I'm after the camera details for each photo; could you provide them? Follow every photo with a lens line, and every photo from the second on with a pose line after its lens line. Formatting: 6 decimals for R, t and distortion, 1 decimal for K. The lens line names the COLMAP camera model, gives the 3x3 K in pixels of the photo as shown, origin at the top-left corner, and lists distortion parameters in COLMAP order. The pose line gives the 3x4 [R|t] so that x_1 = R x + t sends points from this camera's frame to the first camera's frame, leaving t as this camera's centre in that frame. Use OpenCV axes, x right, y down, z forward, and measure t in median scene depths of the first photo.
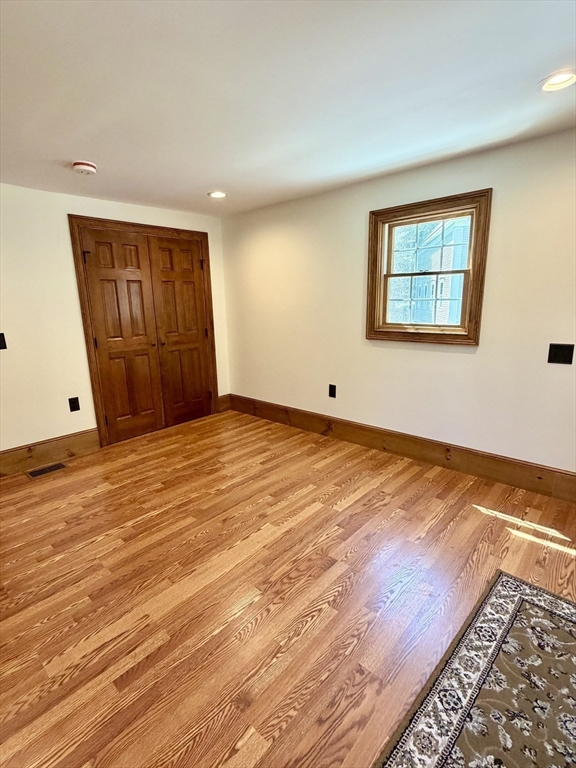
lens RADIAL K [[378.2, 0, 288.4], [0, 378.2, 385.7], [0, 0, 1]] dist [-0.002339, 0.000173]
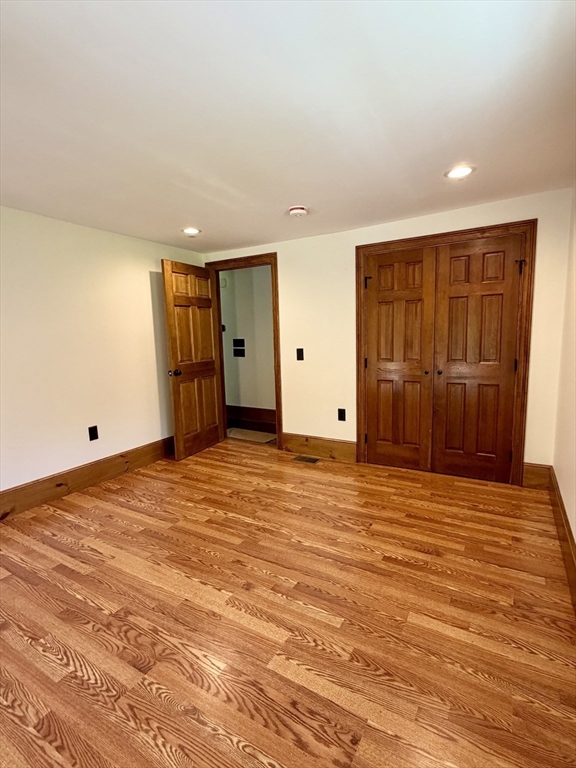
lens RADIAL K [[378.2, 0, 288.3], [0, 378.2, 381.6], [0, 0, 1]] dist [-0.002339, 0.000173]
pose [[0.196649, 0.141965, -0.970142, 0.509487], [-0.192321, 0.975825, 0.103813, -0.141487], [0.961427, 0.166164, 0.219198, 0.626165]]
